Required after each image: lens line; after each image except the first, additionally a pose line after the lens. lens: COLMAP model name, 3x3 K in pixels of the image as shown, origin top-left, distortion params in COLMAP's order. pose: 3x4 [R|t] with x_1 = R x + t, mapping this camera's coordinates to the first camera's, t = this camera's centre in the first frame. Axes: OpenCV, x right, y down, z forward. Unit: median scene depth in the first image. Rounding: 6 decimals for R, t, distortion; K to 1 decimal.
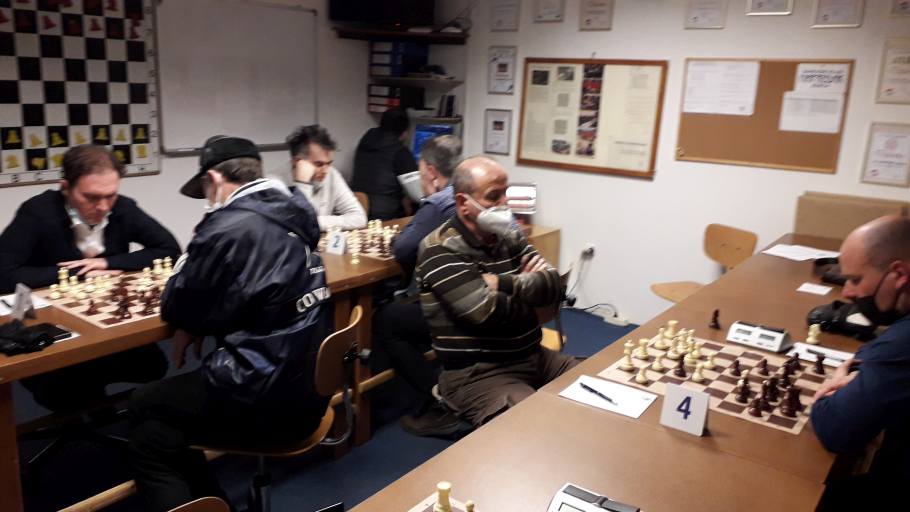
lens RADIAL K [[742.1, 0, 464.9], [0, 742.1, 276.1], [0, 0, 1]] dist [0.084379, -0.116661]
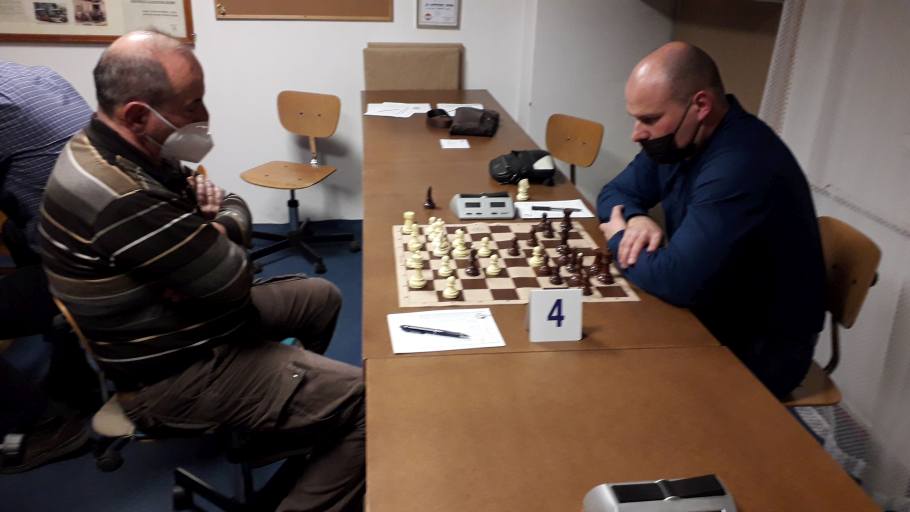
lens RADIAL K [[742.1, 0, 464.5], [0, 742.1, 257.9], [0, 0, 1]] dist [0.084379, -0.116661]
pose [[0.733203, -0.274990, 0.621928, -0.112483], [0.182675, 0.960618, 0.209386, -0.028817], [-0.655014, -0.039912, 0.754562, 0.205180]]
